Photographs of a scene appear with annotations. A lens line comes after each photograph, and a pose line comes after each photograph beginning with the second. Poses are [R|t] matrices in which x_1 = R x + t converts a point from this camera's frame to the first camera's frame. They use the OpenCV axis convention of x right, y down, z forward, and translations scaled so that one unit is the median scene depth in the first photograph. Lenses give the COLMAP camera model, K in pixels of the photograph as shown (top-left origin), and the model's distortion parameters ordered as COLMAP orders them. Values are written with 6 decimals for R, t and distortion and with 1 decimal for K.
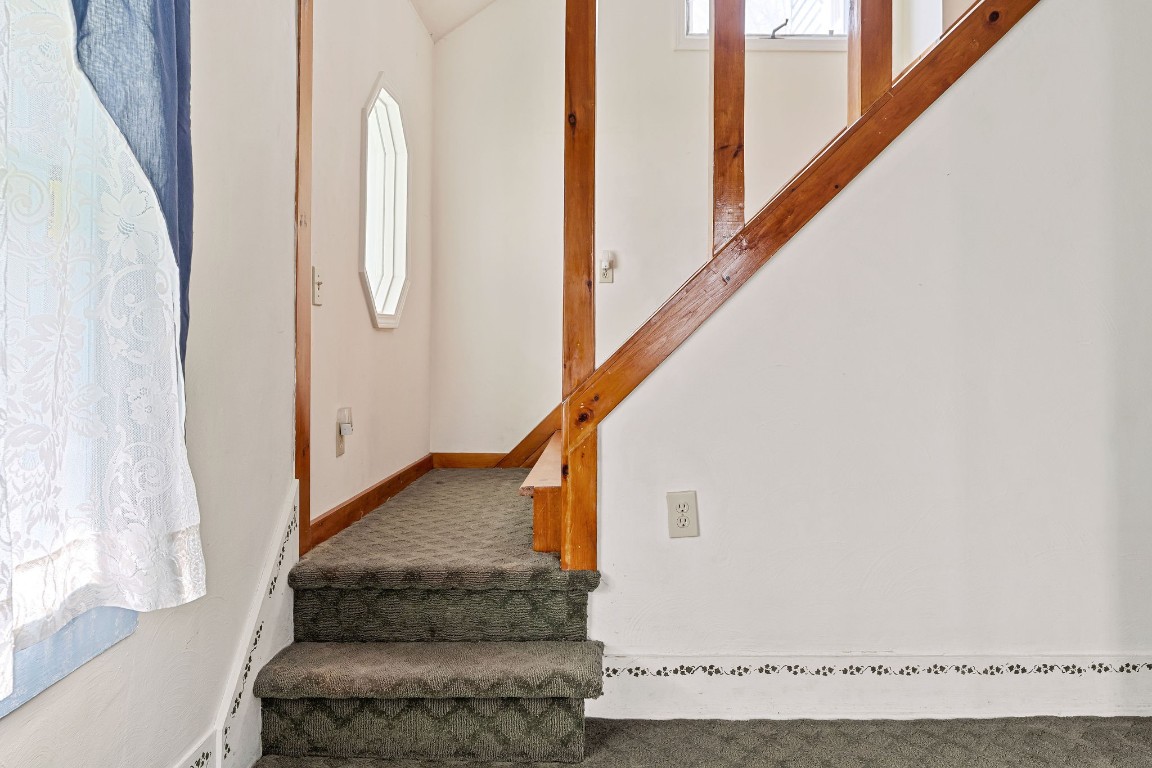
lens RADIAL K [[875.1, 0, 576.3], [0, 875.1, 308.2], [0, 0, 1]] dist [-0.004425, -0.001675]
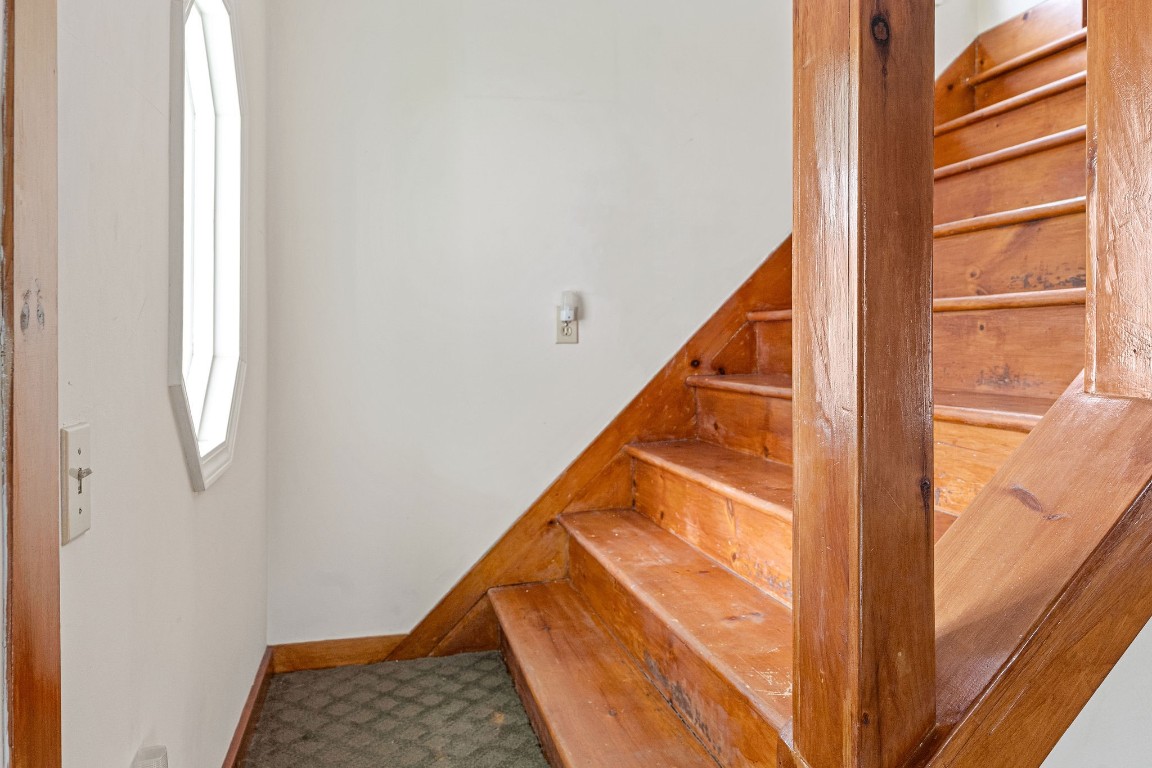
lens RADIAL K [[875.1, 0, 576.3], [0, 875.1, 308.2], [0, 0, 1]] dist [-0.004425, -0.001675]
pose [[0.960514, -0.005763, 0.278171, -0.166632], [0.001890, 0.999898, 0.014190, -0.079131], [-0.278224, -0.013104, 0.960427, 0.509517]]
